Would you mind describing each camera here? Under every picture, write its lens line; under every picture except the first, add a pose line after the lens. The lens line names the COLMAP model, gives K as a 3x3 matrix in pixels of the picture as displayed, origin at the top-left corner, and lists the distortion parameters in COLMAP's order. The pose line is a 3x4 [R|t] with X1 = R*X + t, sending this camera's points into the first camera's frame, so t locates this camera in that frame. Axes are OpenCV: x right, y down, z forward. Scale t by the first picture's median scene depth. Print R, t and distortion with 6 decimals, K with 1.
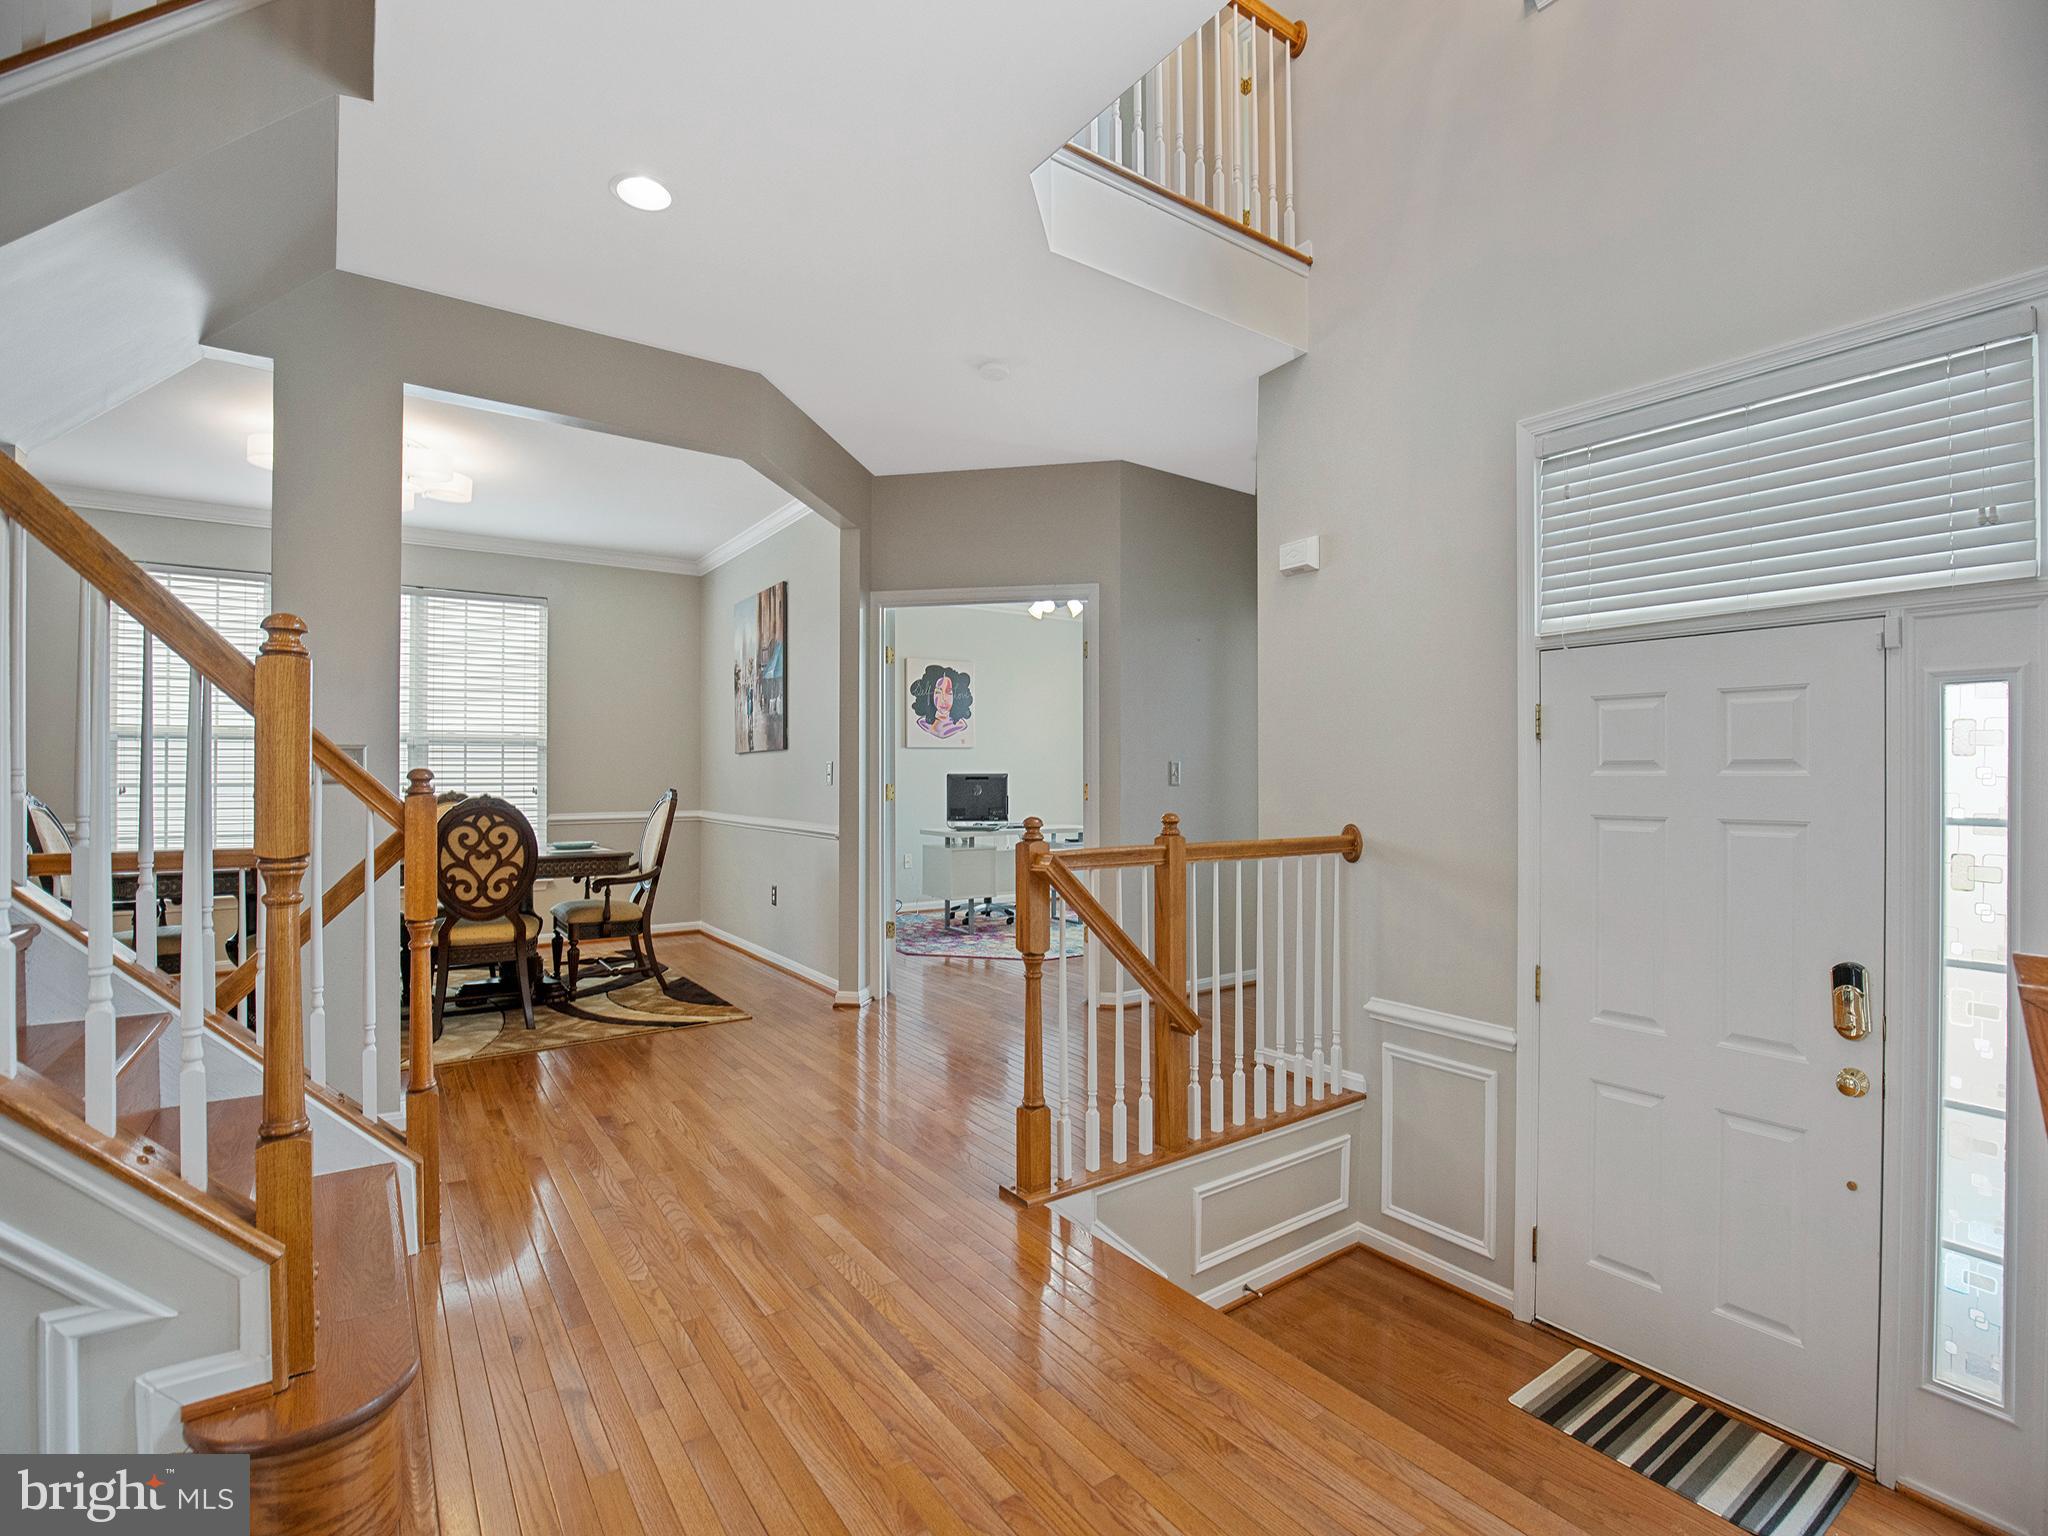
lens RADIAL K [[944.8, 0, 1029.0], [0, 944.8, 773.7], [0, 0, 1]] dist [-0.029358, 0.007754]
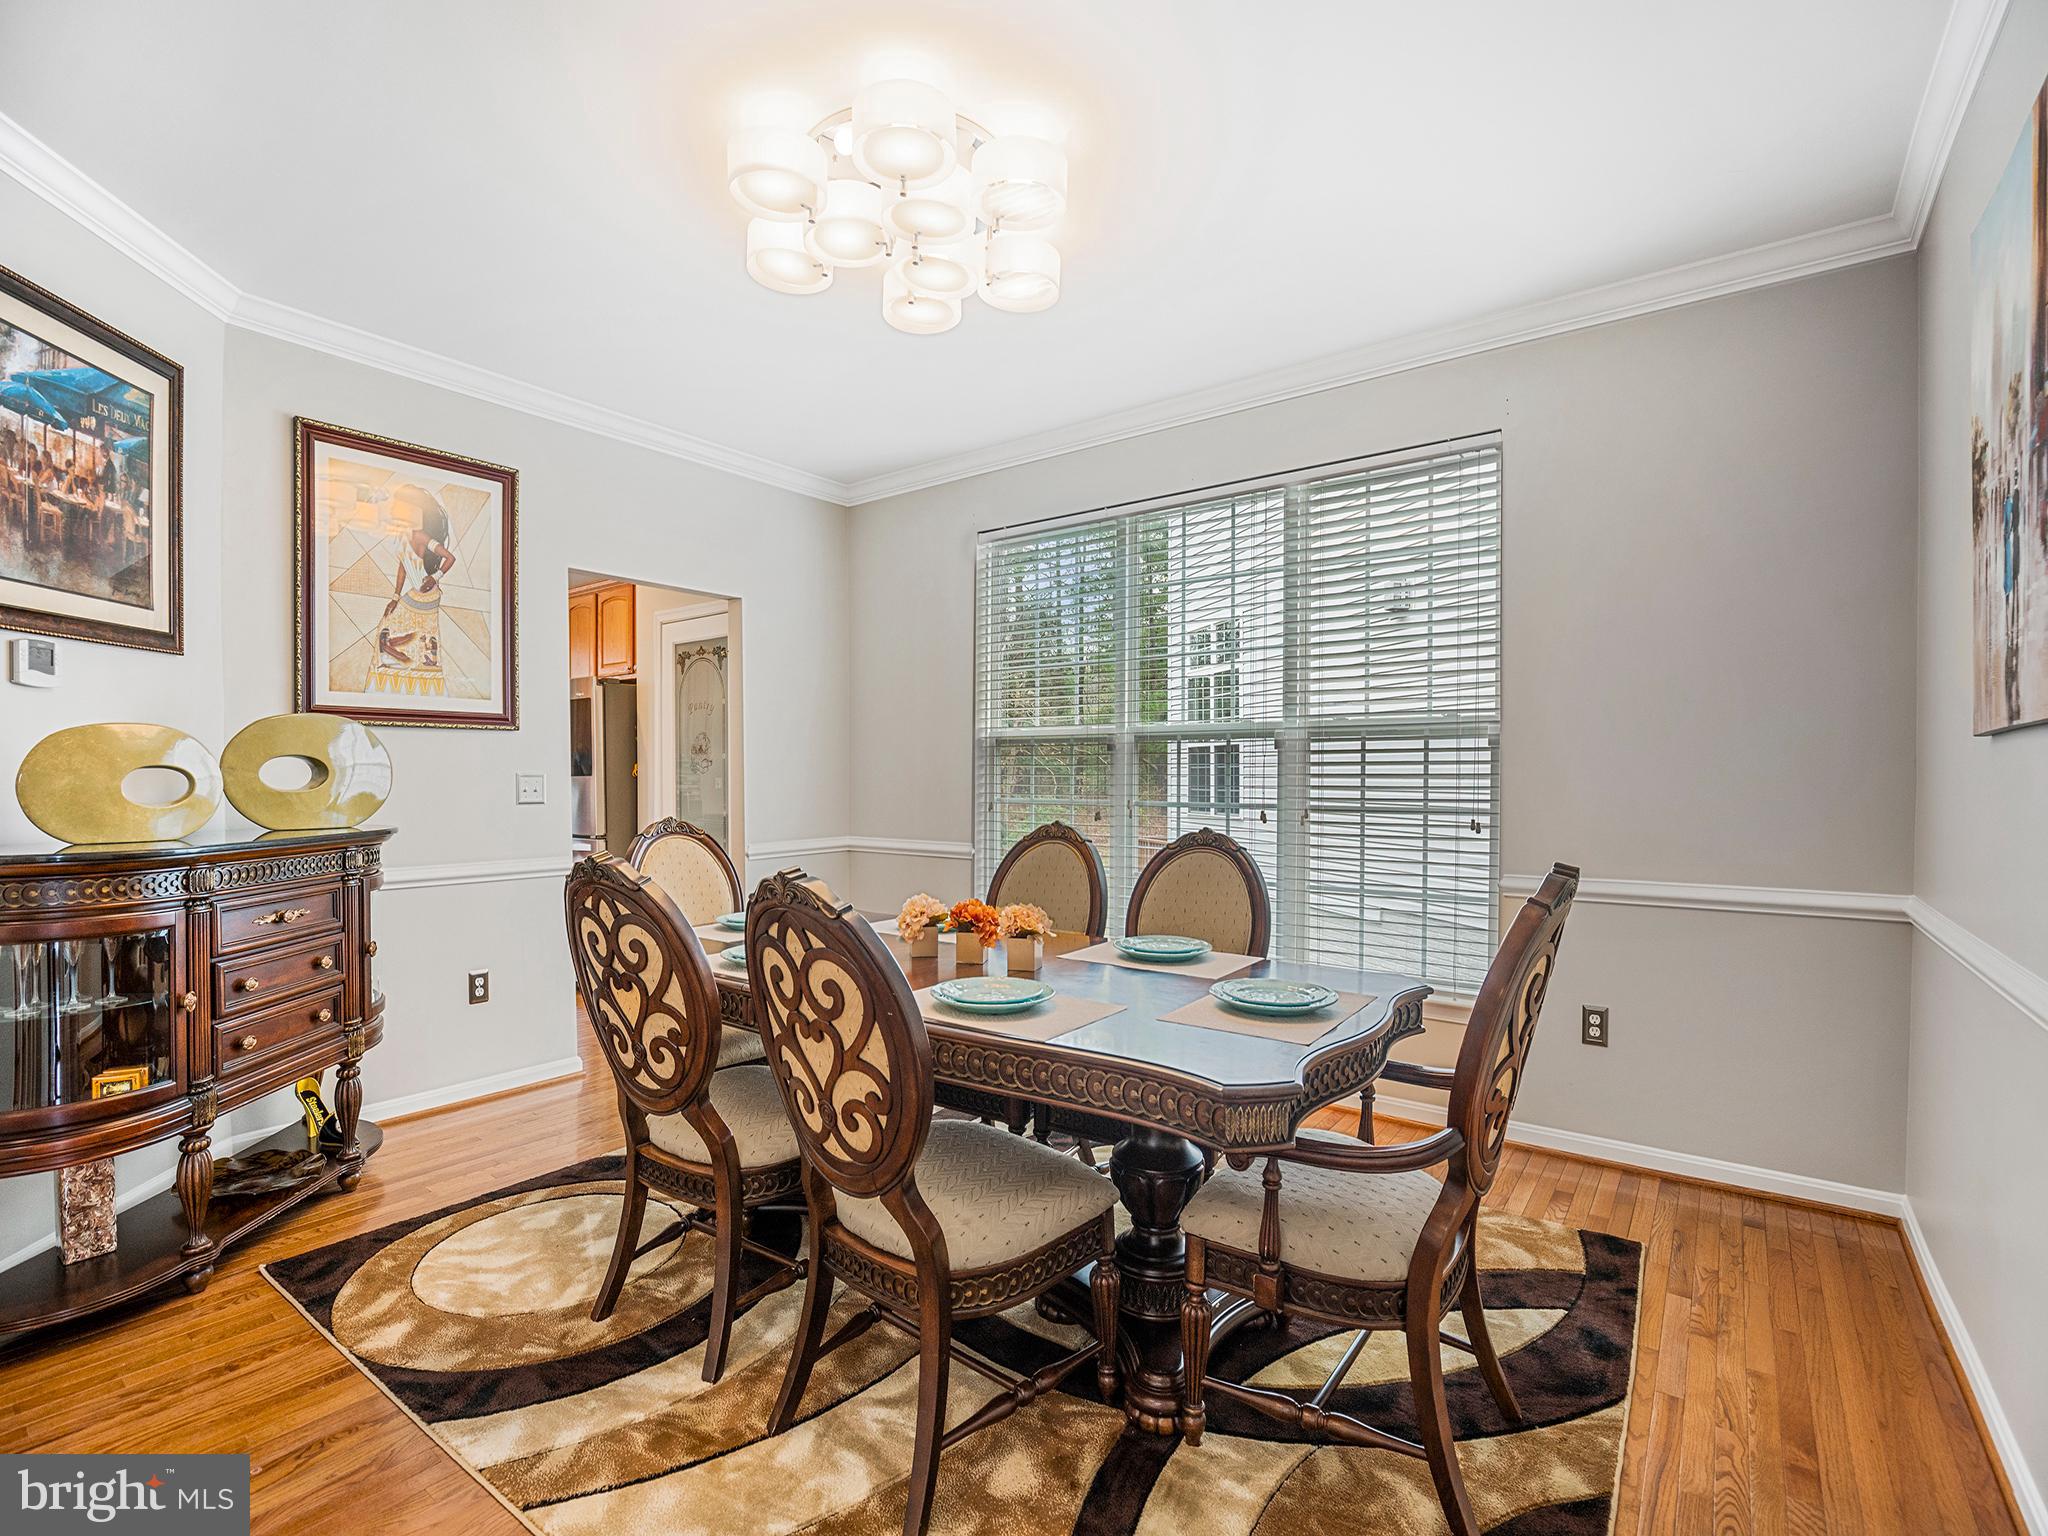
lens RADIAL K [[944.8, 0, 1025.3], [0, 944.8, 782.0], [0, 0, 1]] dist [-0.029358, 0.007754]
pose [[0.305801, 0.007683, -0.952065, -0.193350], [0.003051, 0.999954, 0.009049, -0.015783], [0.952091, -0.005672, 0.305763, 0.955845]]
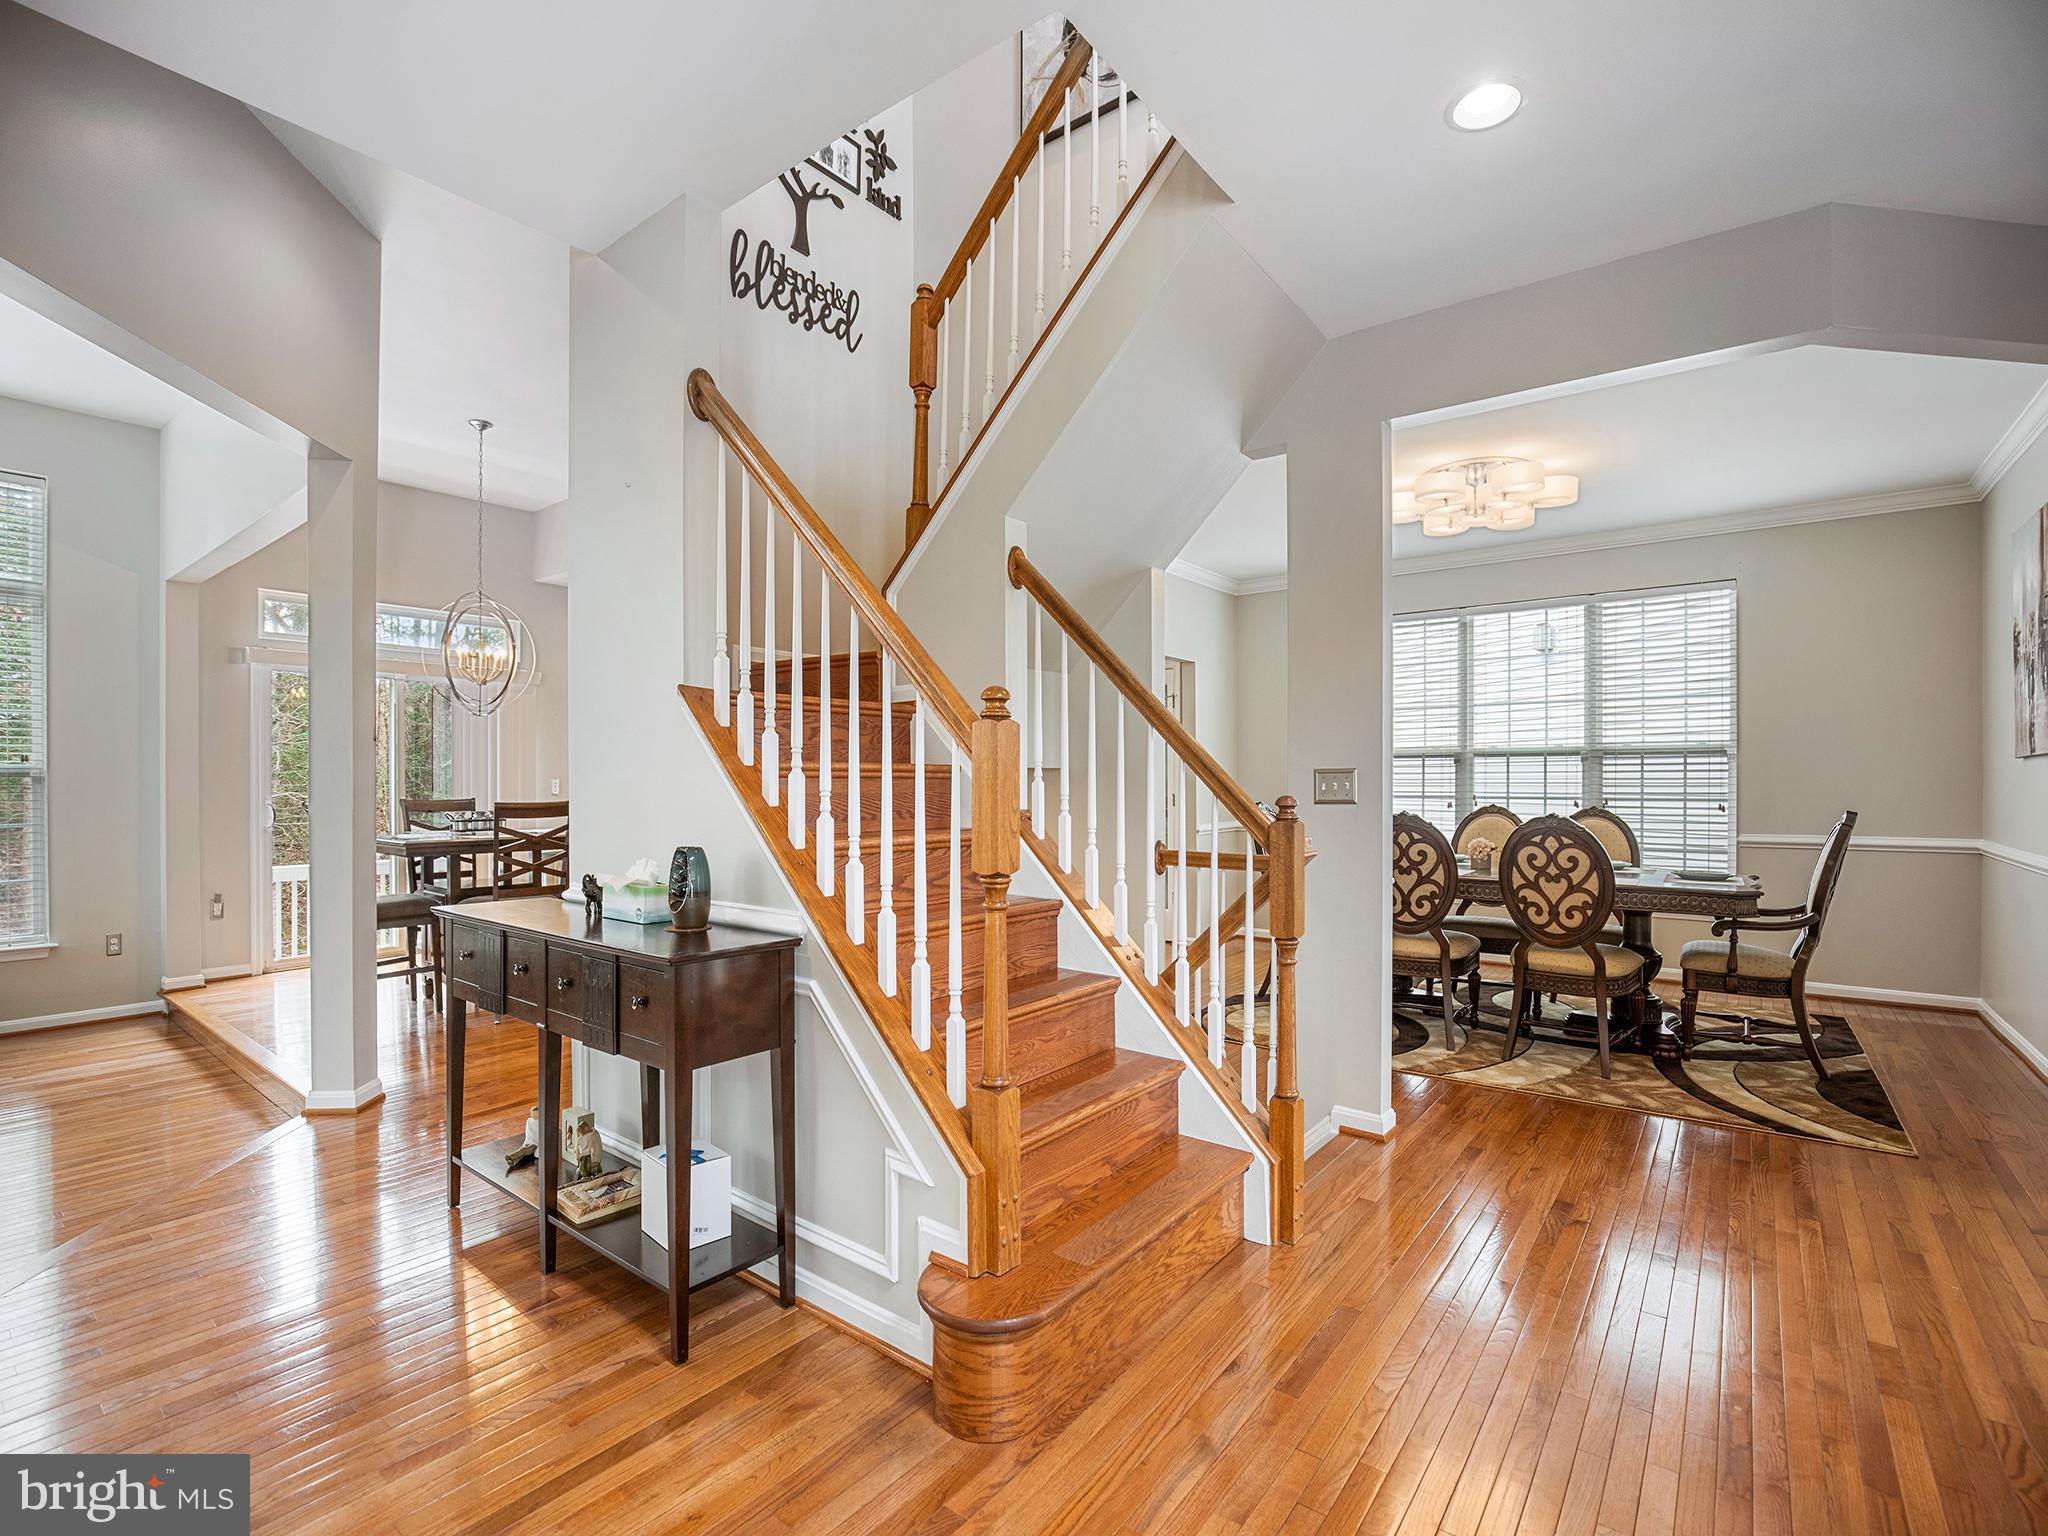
lens RADIAL K [[944.8, 0, 1031.0], [0, 944.8, 784.8], [0, 0, 1]] dist [-0.029358, 0.007754]
pose [[0.298494, 0.000320, -0.954411, 0.155078], [0.004756, 0.999987, 0.001823, -0.010667], [0.954400, -0.005084, 0.298489, 0.218689]]
